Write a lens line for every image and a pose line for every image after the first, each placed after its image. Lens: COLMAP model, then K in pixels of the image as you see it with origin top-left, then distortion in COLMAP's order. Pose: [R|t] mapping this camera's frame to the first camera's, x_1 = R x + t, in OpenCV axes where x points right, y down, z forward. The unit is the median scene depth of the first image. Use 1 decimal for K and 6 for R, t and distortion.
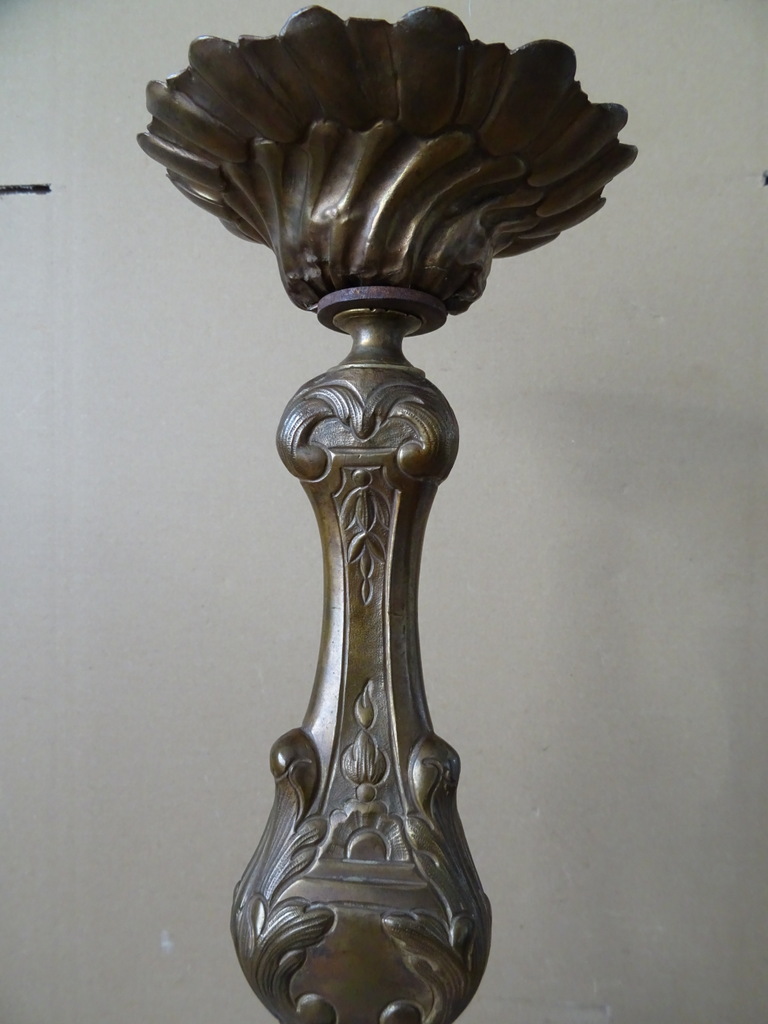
lens RADIAL K [[704.3, 0, 367.7], [0, 704.3, 518.7], [0, 0, 1]] dist [-0.020986, 0.000320]
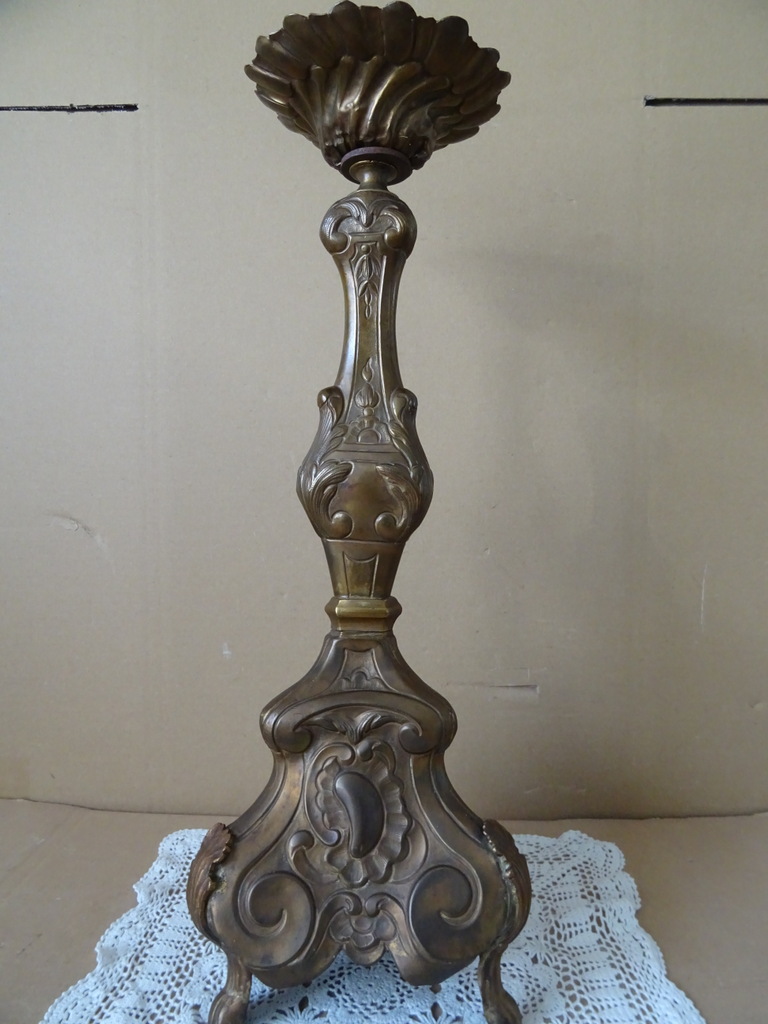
lens RADIAL K [[721.2, 0, 382.0], [0, 721.2, 508.0], [0, 0, 1]] dist [-0.024568, -0.000921]
pose [[0.999846, -0.002295, 0.017378, 0.000136], [0.001619, 0.999246, 0.038805, 0.558473], [-0.017454, -0.038771, 0.999096, -0.944616]]
